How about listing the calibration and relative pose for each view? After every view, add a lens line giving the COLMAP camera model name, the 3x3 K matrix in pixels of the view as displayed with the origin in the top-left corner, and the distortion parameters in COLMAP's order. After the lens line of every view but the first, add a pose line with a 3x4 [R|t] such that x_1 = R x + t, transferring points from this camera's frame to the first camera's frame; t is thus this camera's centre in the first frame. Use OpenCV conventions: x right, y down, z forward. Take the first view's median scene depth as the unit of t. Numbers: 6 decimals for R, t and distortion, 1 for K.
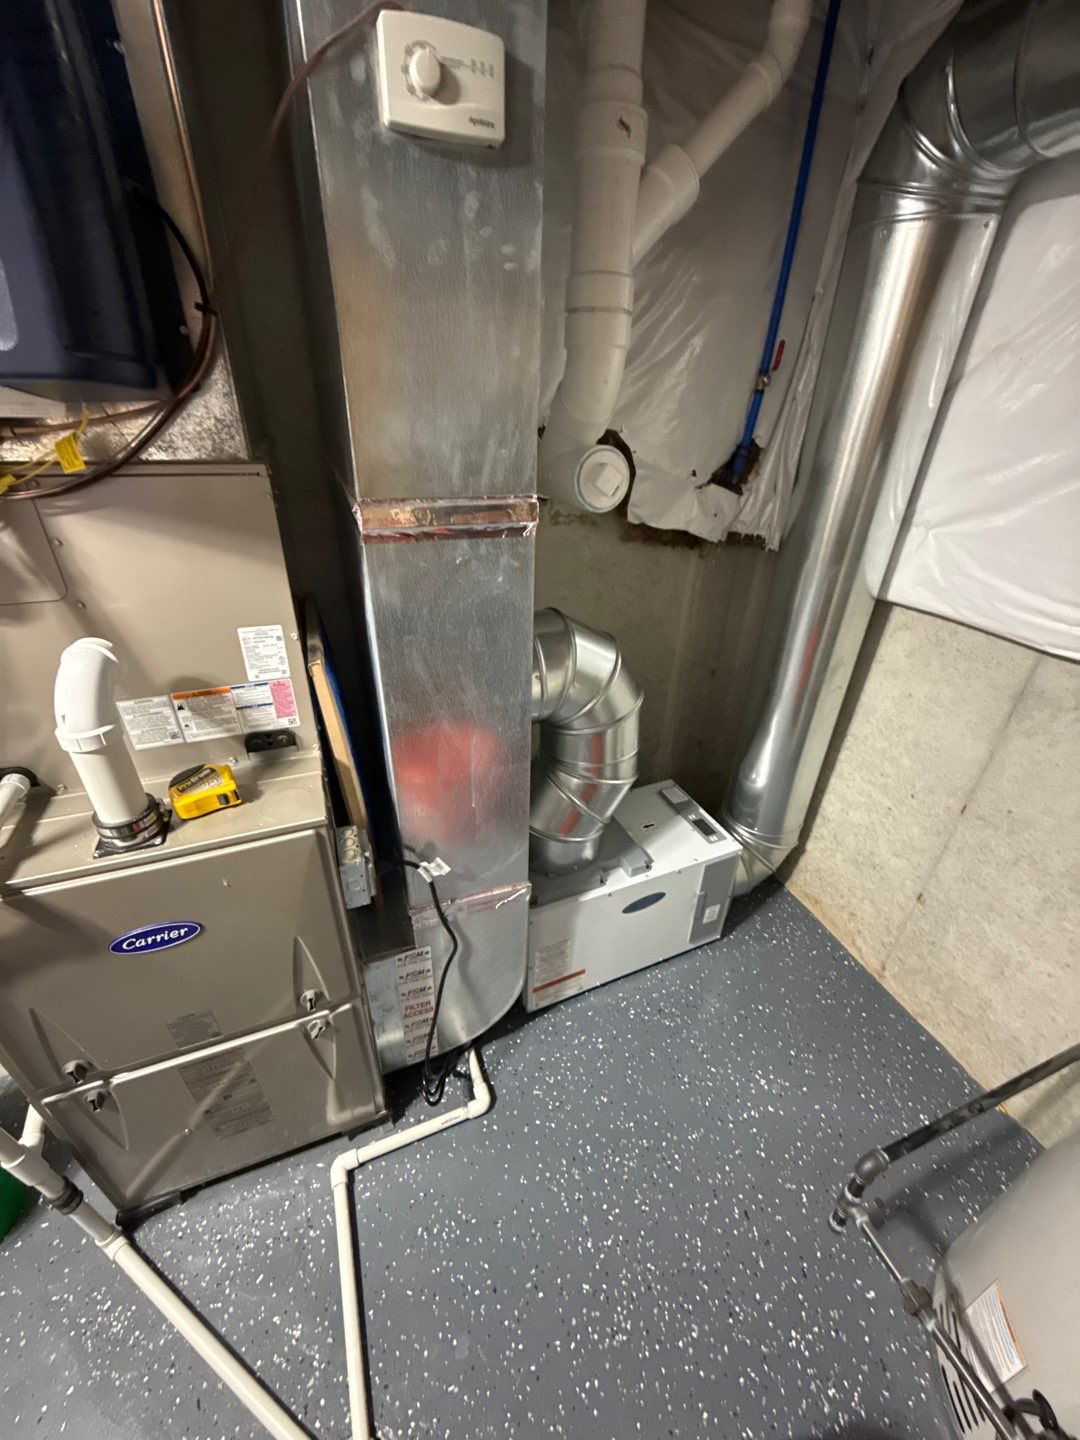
lens RADIAL K [[572.3, 0, 539.3], [0, 572.3, 721.6], [0, 0, 1]] dist [-0.000227, 0.000087]
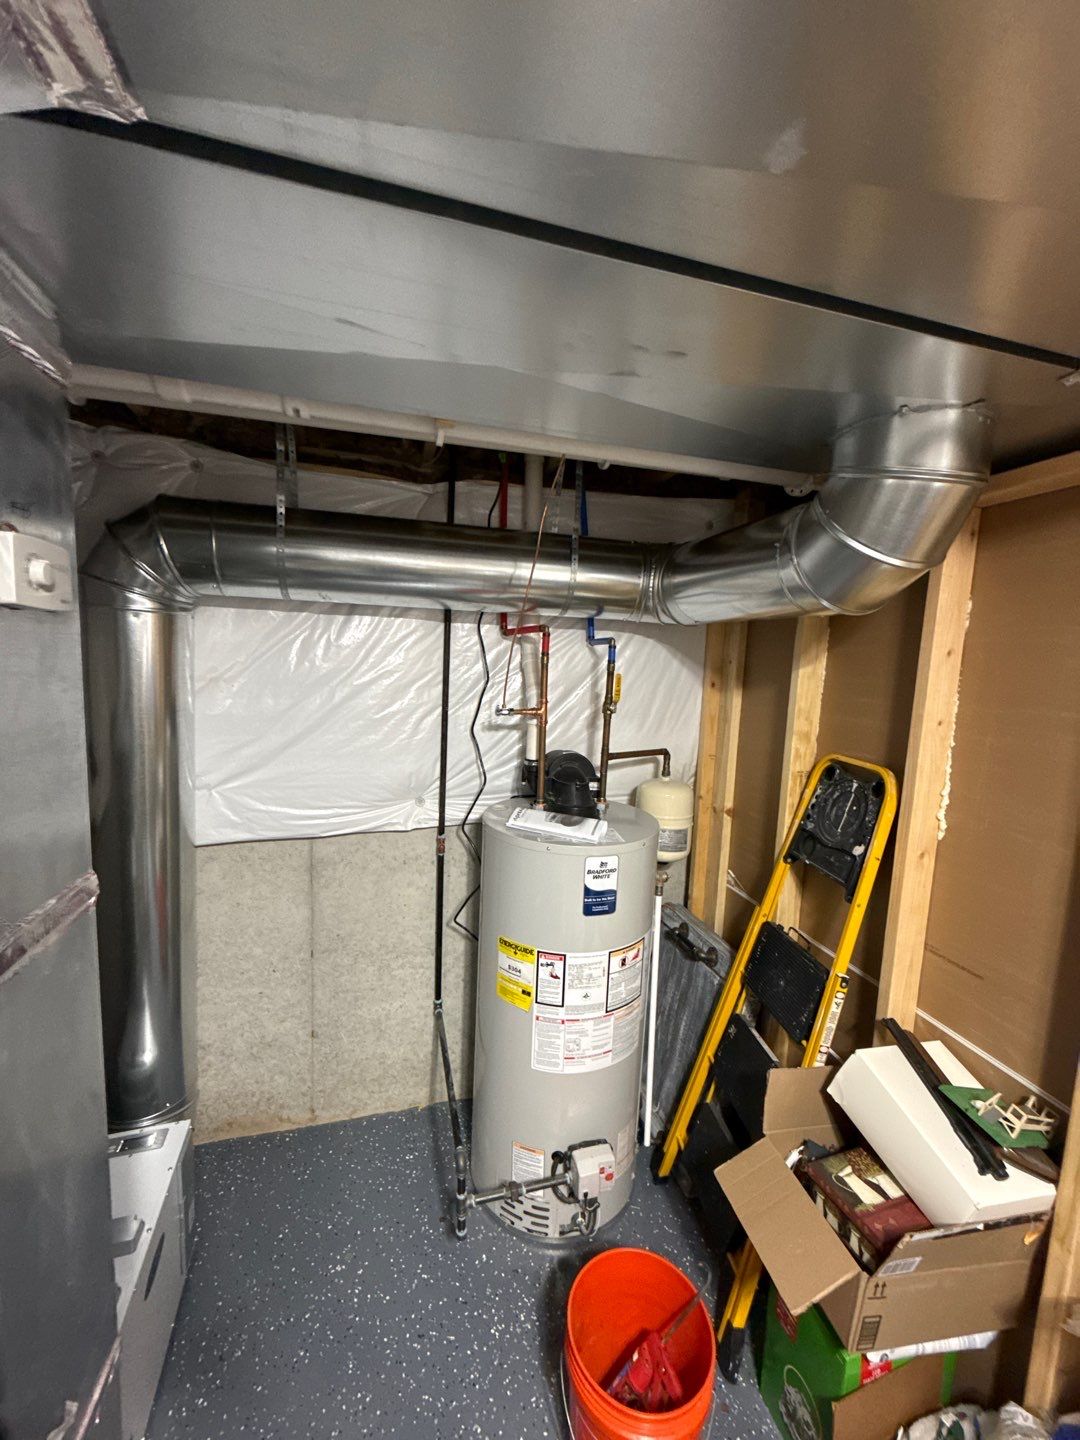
lens RADIAL K [[572.3, 0, 538.0], [0, 572.3, 720.9], [0, 0, 1]] dist [-0.000227, 0.000087]
pose [[0.094009, -0.136924, 0.986111, -0.560077], [0.467578, 0.880531, 0.077689, -0.216402], [-0.878939, 0.453780, 0.146800, 0.037663]]
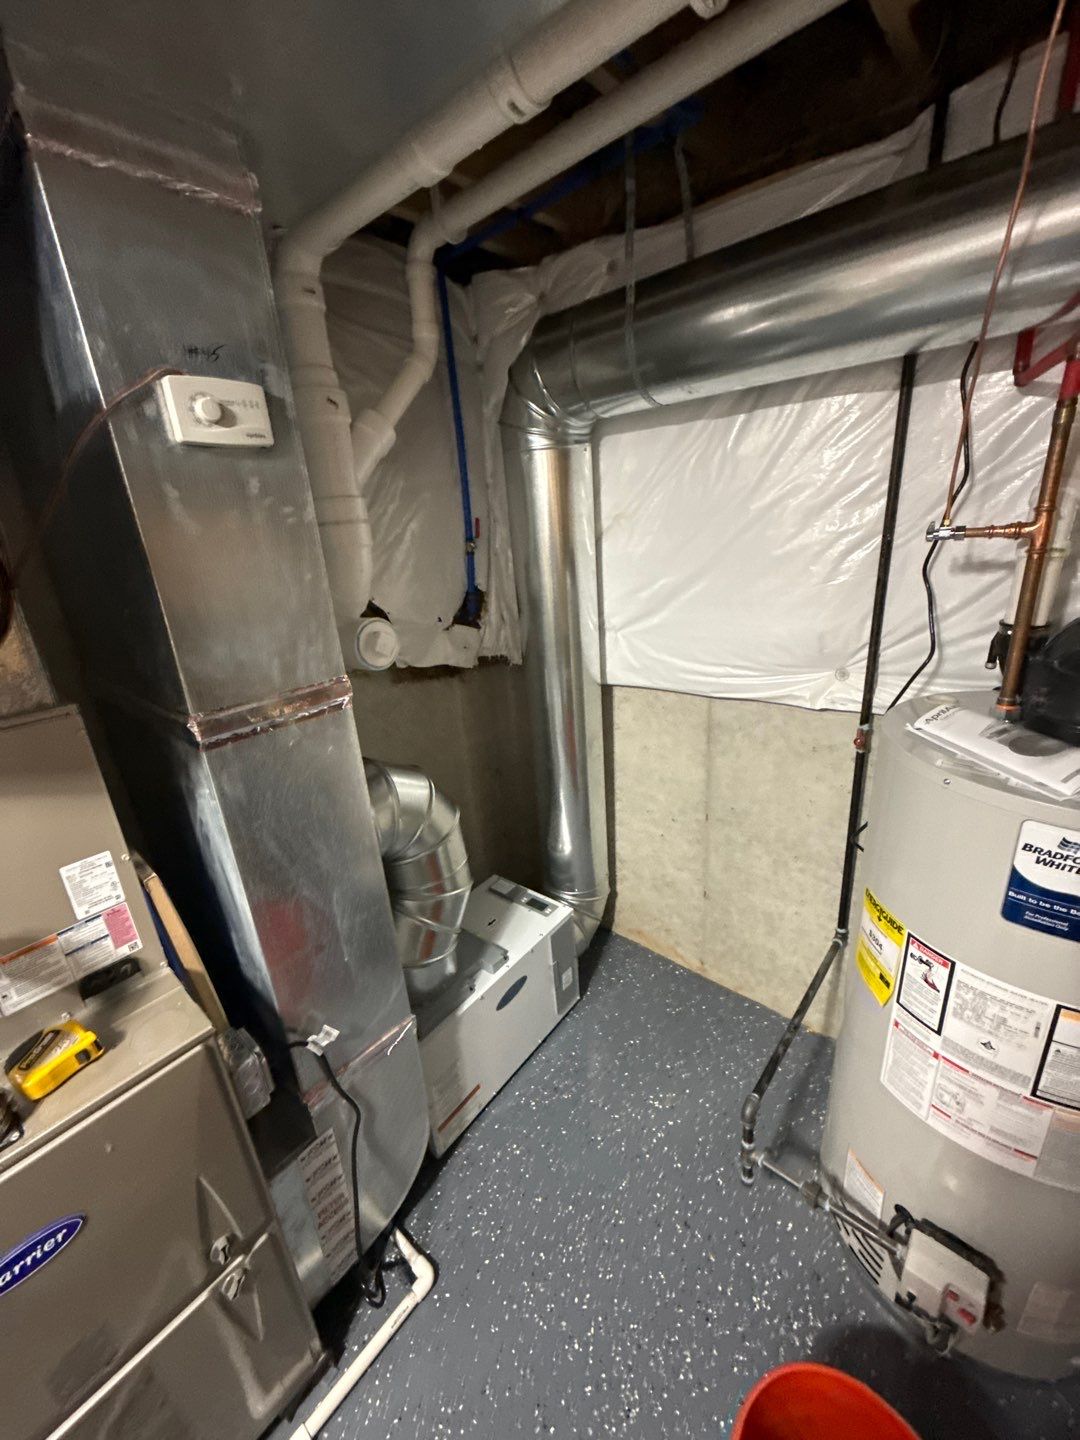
lens RADIAL K [[572.3, 0, 538.6], [0, 572.3, 721.6], [0, 0, 1]] dist [-0.000227, 0.000087]
pose [[0.881383, -0.240725, 0.406467, -0.103526], [0.315012, 0.940692, -0.125959, -0.015098], [-0.352039, 0.239060, 0.904941, -0.136923]]
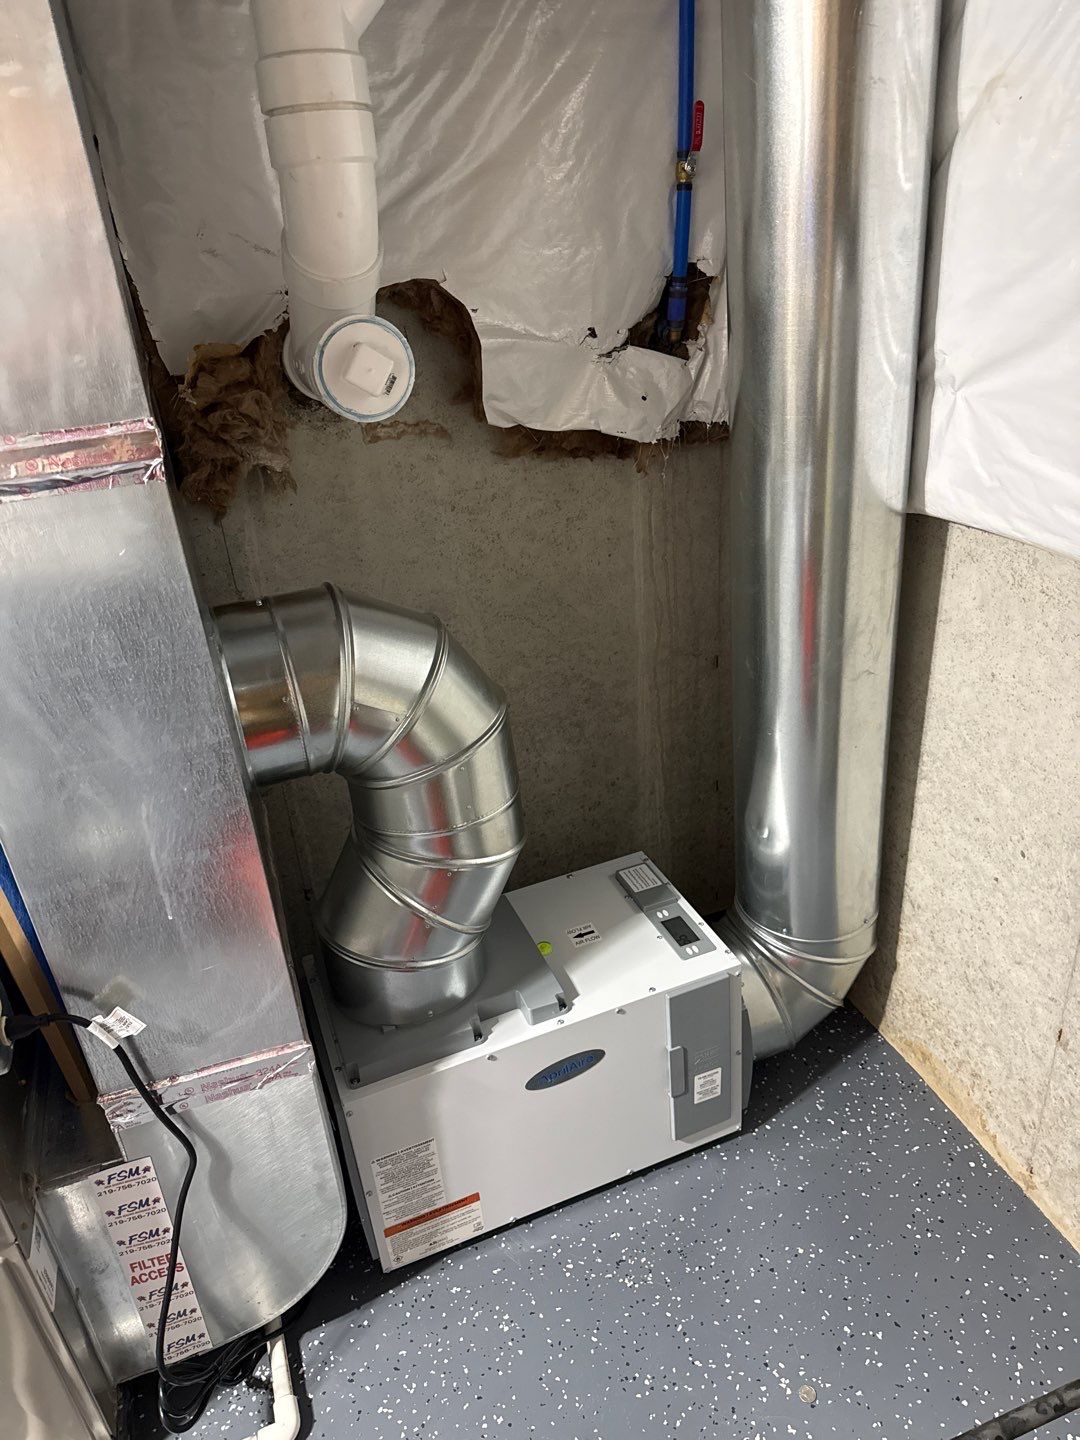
lens RADIAL K [[1021.4, 0, 536.4], [0, 1021.4, 724.8], [0, 0, 1]] dist [0.031499, -0.036462]
pose [[0.993702, -0.077509, -0.080924, 0.310734], [0.073920, 0.996182, -0.046448, 0.018088], [0.084215, 0.040173, 0.995637, -0.054838]]
